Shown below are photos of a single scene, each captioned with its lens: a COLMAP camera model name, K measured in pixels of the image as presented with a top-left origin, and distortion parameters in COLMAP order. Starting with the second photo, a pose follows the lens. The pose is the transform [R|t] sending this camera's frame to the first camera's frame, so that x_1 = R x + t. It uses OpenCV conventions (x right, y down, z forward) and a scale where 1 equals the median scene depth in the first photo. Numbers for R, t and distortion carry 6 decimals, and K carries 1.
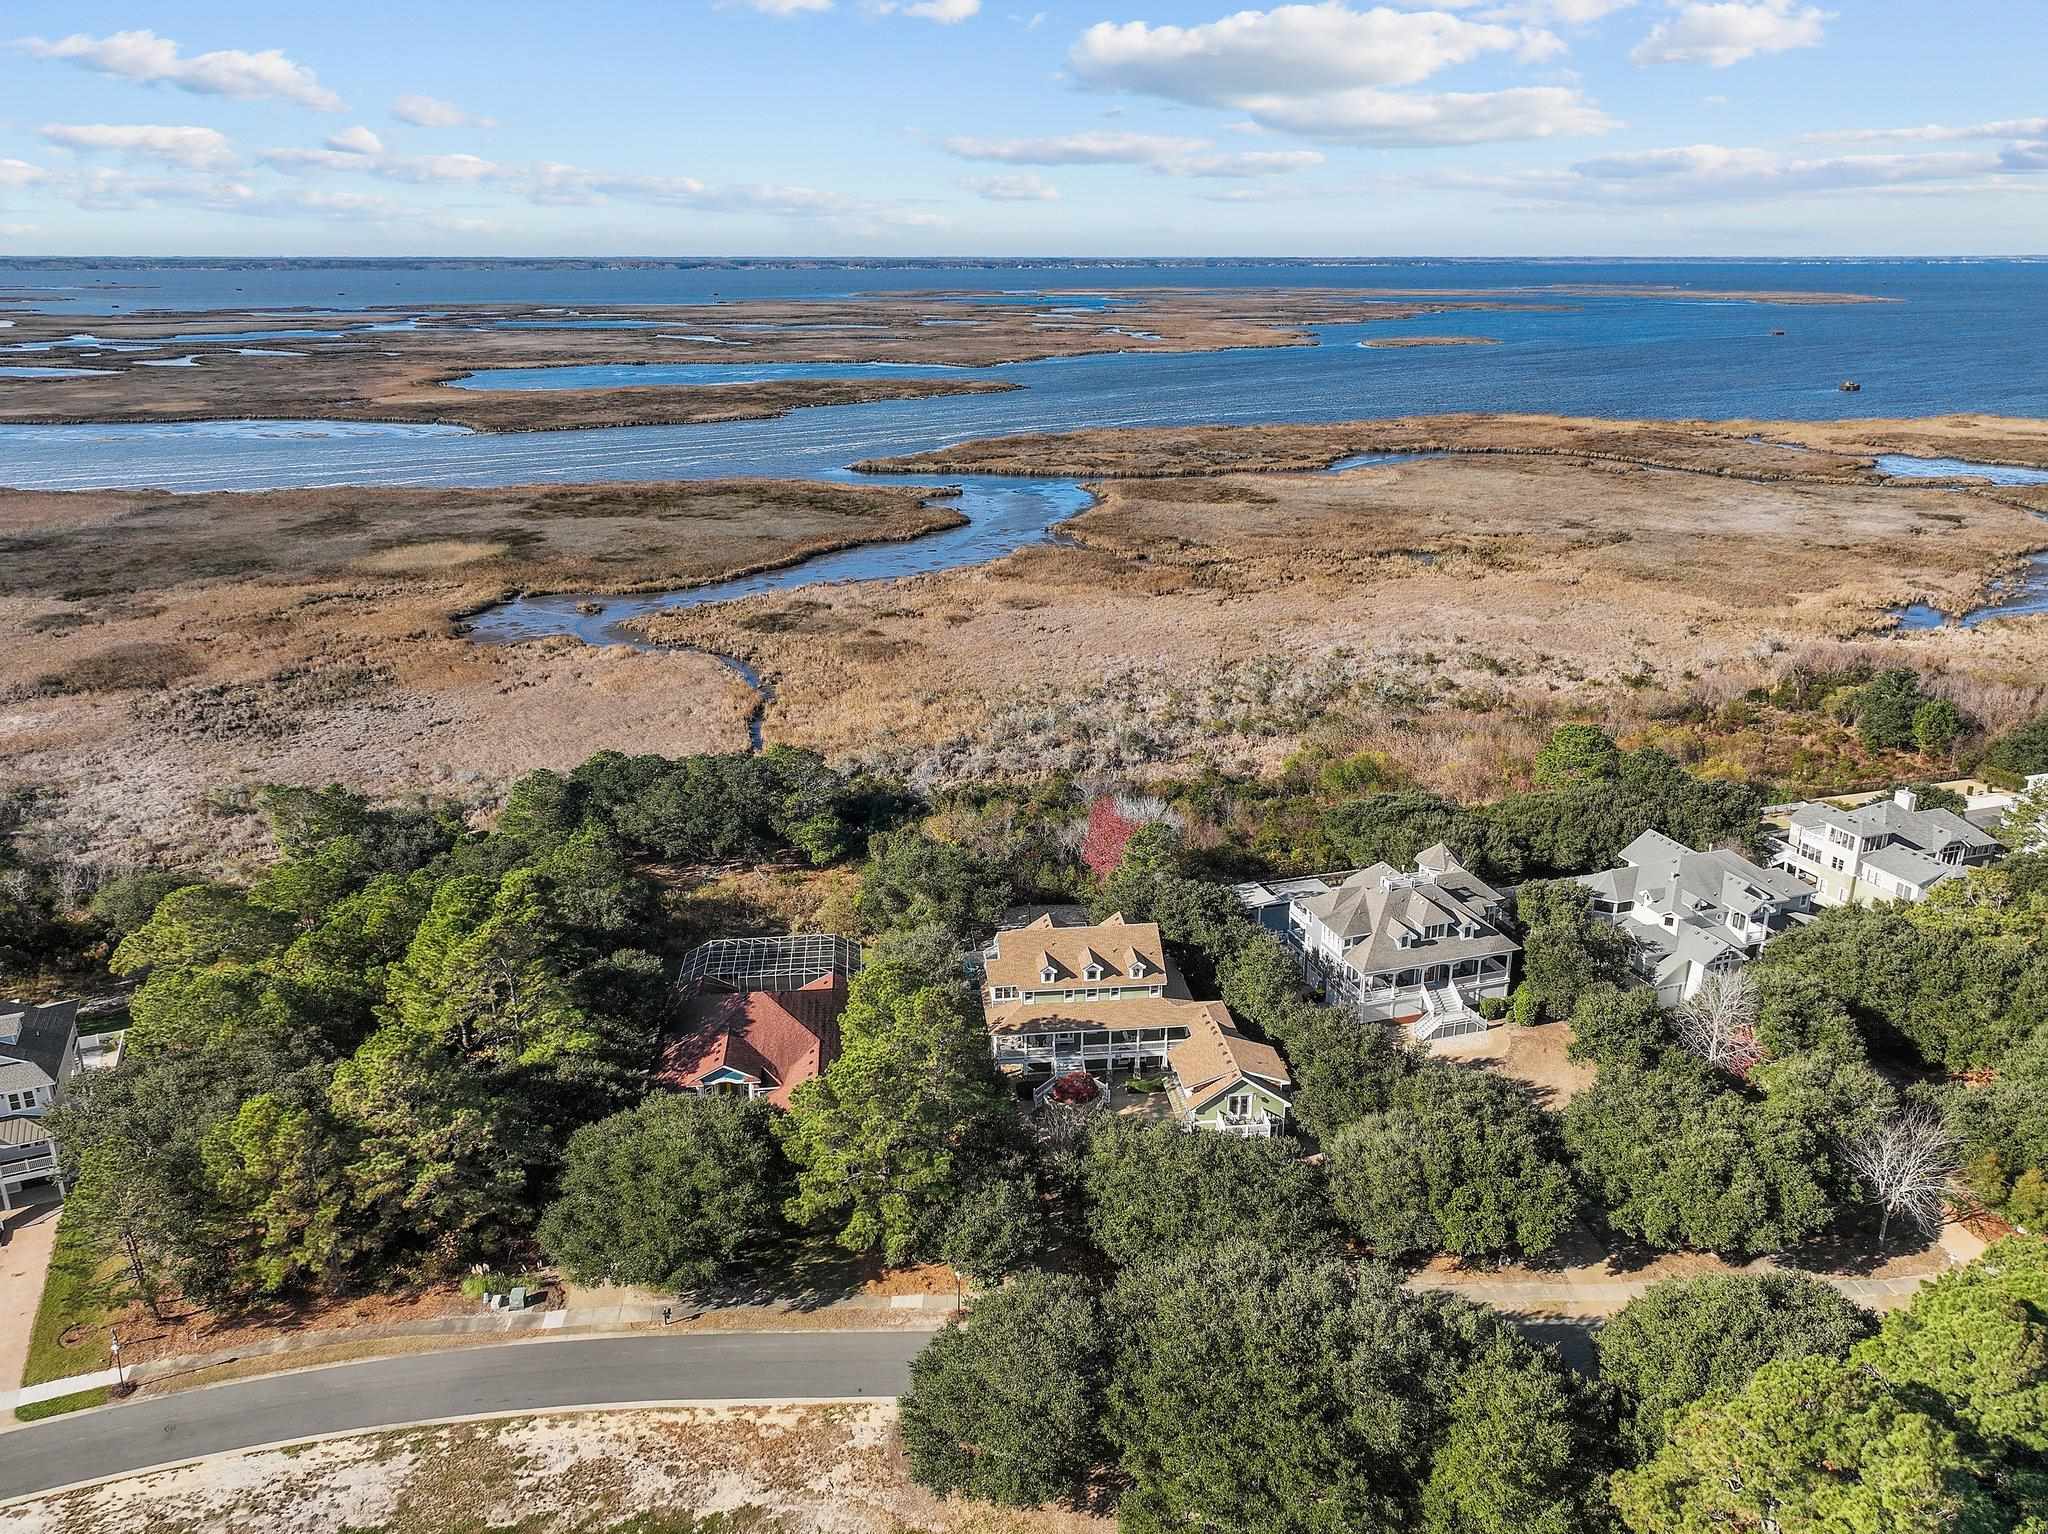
lens RADIAL K [[1489.2, 0, 1030.7], [0, 1489.2, 763.4], [0, 0, 1]] dist [0.005751, 0.000220]
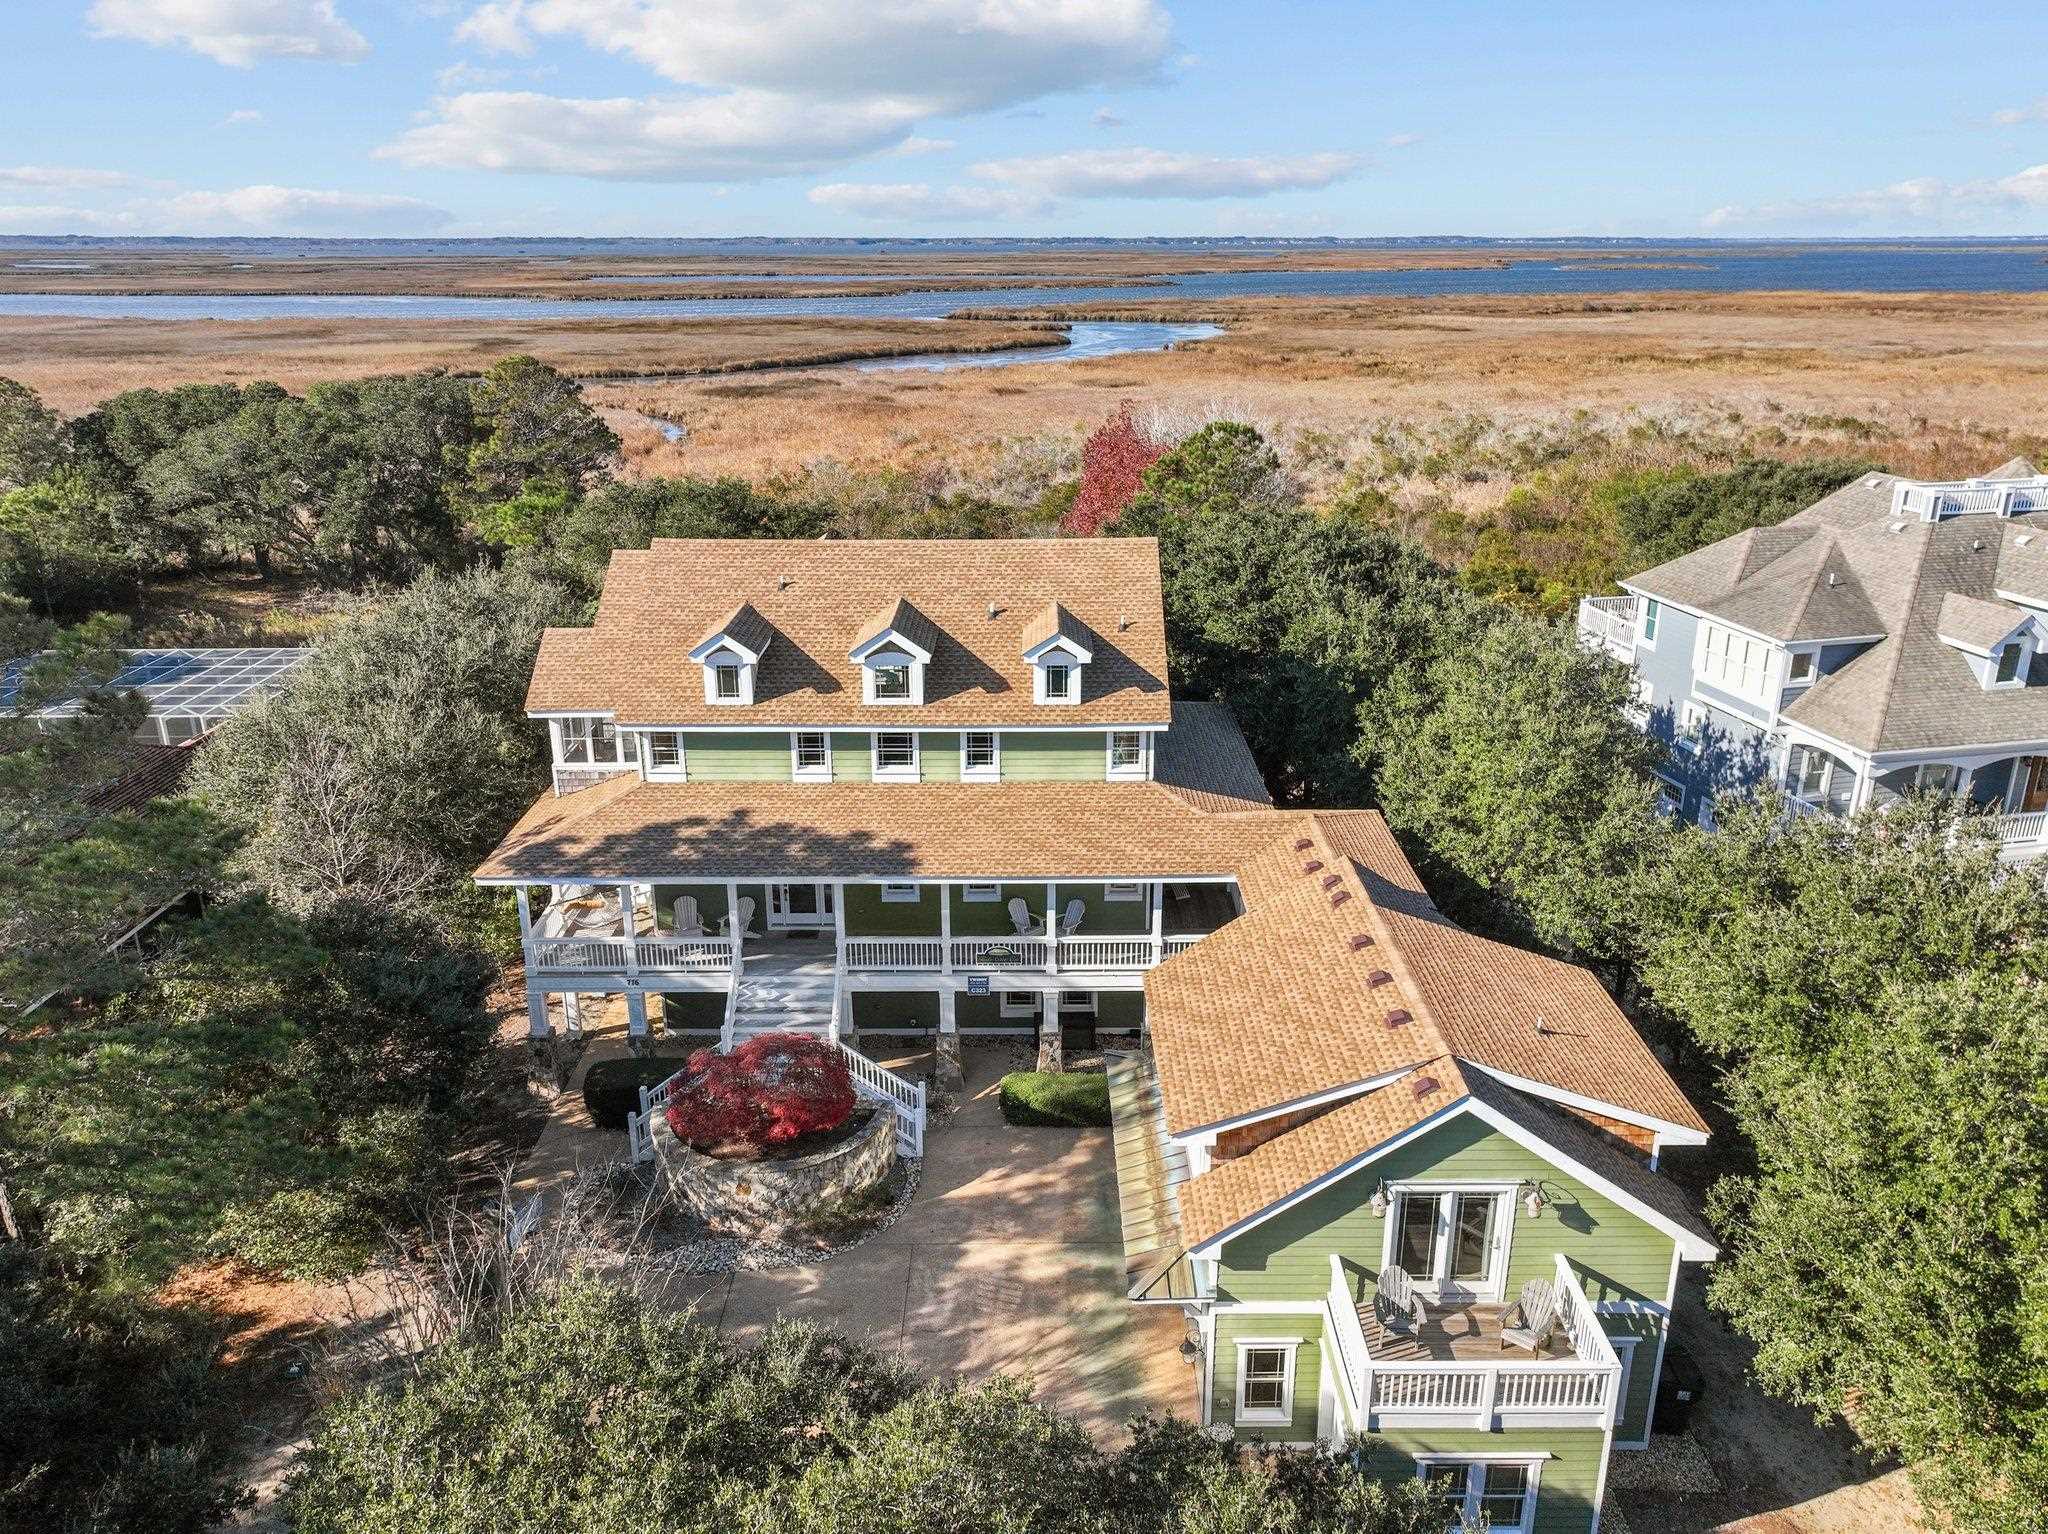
lens RADIAL K [[1489.2, 0, 1030.7], [0, 1489.2, 763.4], [0, 0, 1]] dist [0.005751, 0.000220]
pose [[0.993897, 0.036770, -0.104005, 0.093914], [-0.034982, 0.999208, 0.018957, 0.149394], [0.104620, -0.015203, 0.994396, 0.724237]]
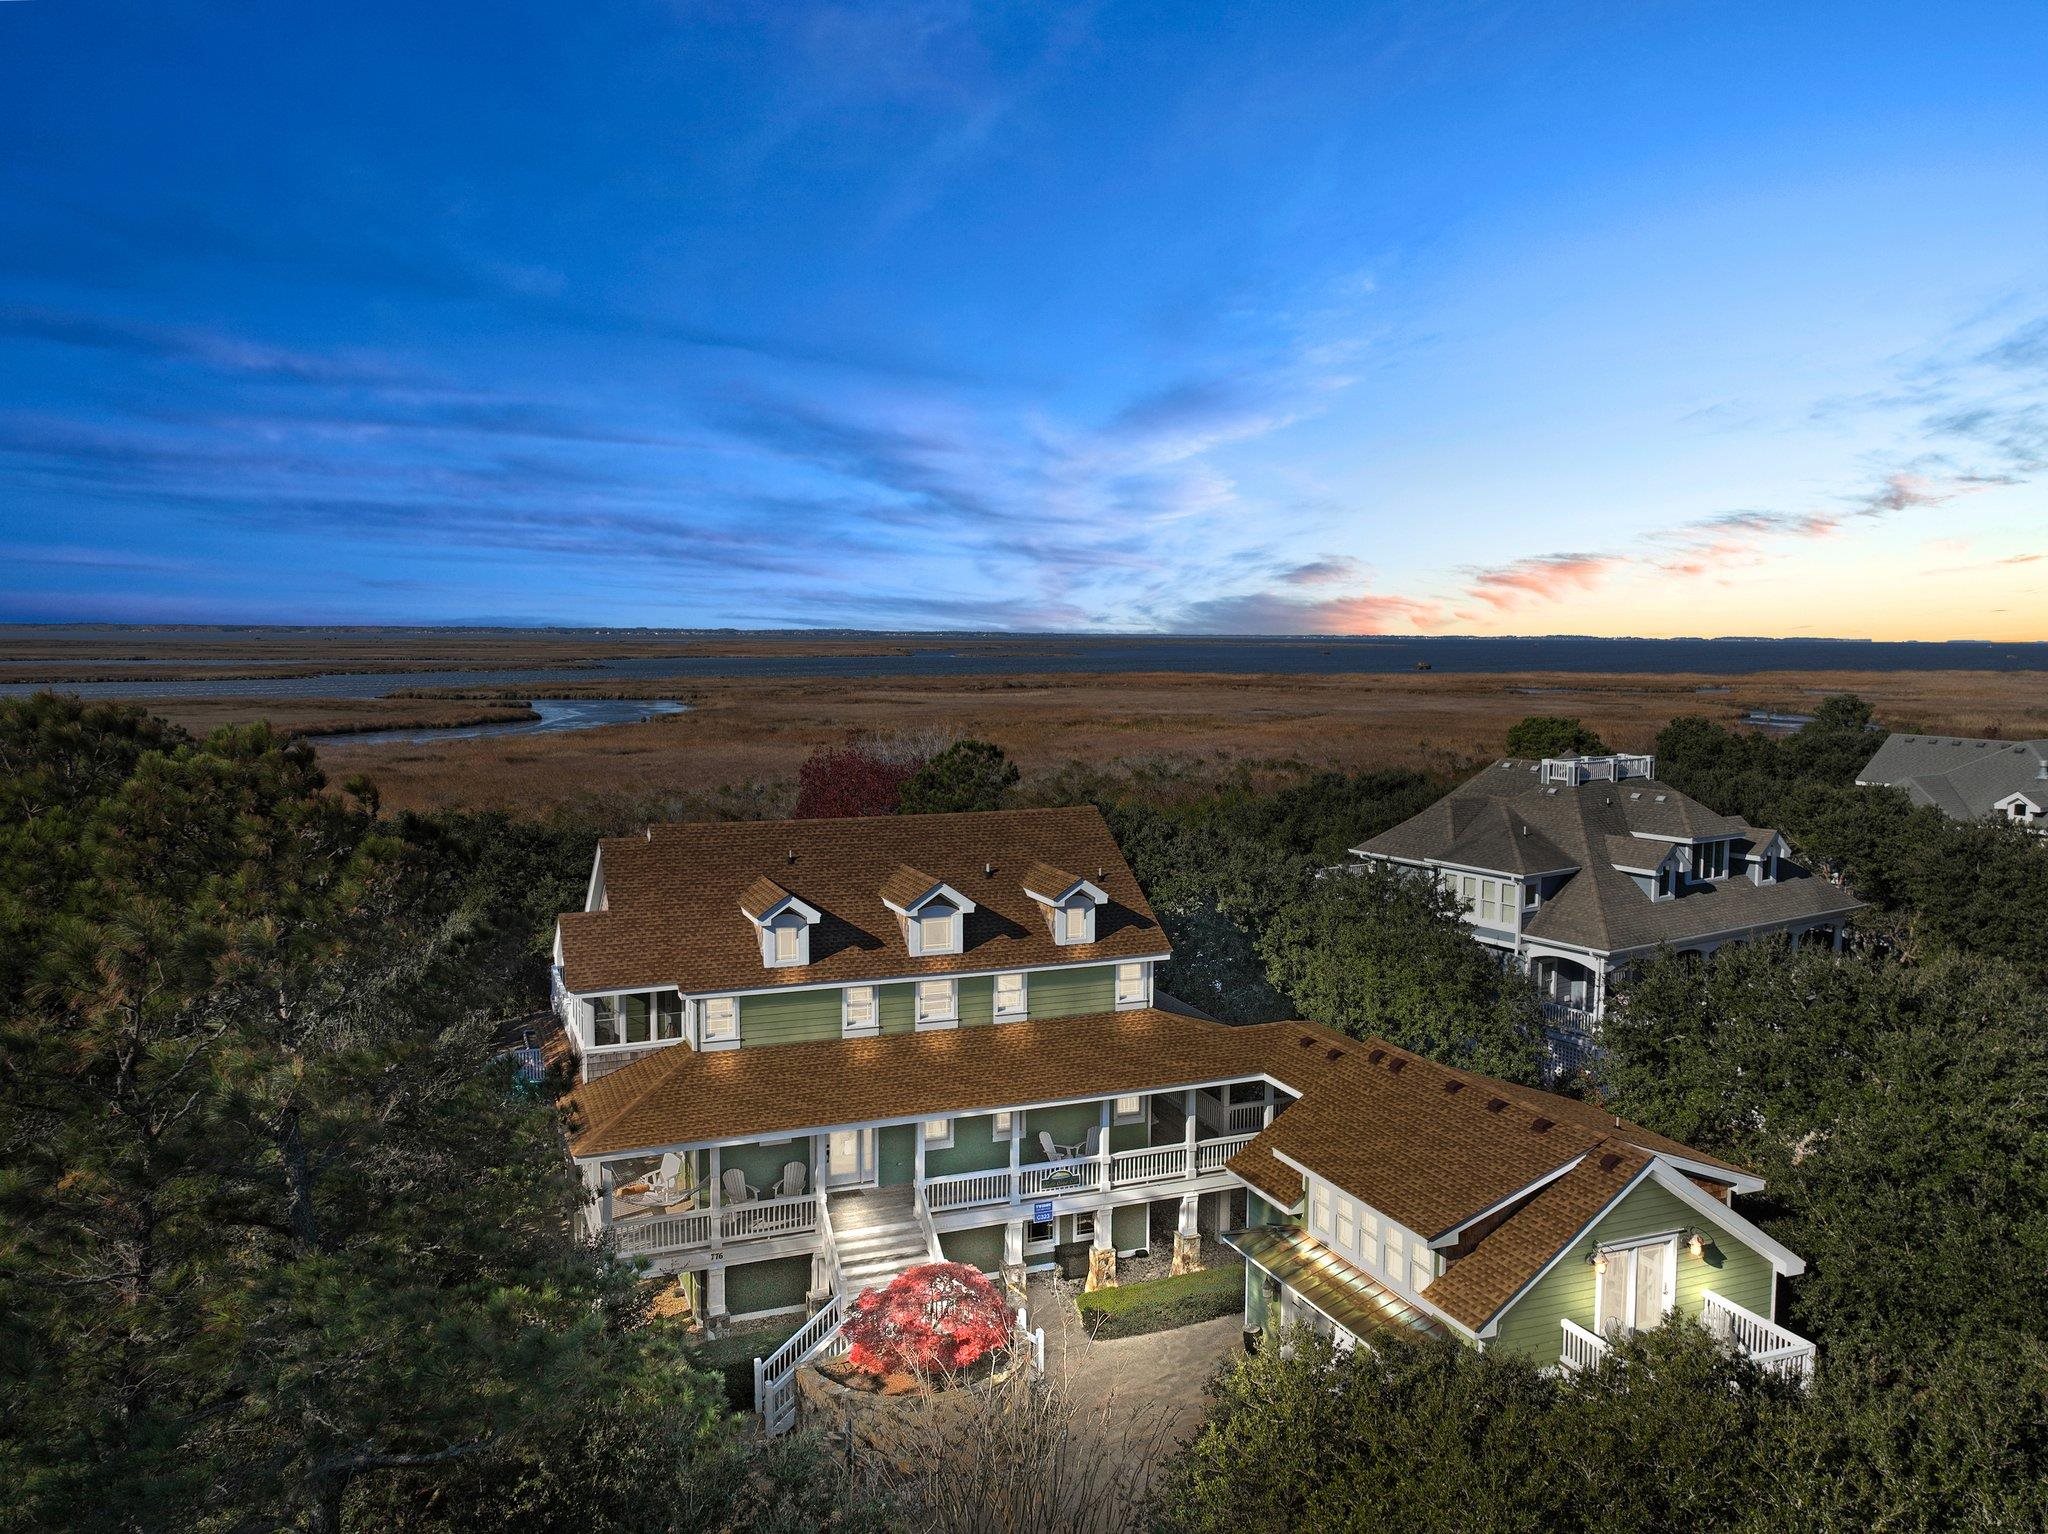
lens RADIAL K [[1489.2, 0, 1030.7], [0, 1489.2, 763.4], [0, 0, 1]] dist [0.005751, 0.000220]
pose [[0.962392, -0.013119, 0.271347, -0.020178], [0.075470, 0.972427, -0.220657, 0.173986], [-0.260971, 0.232838, 0.936846, 0.702752]]
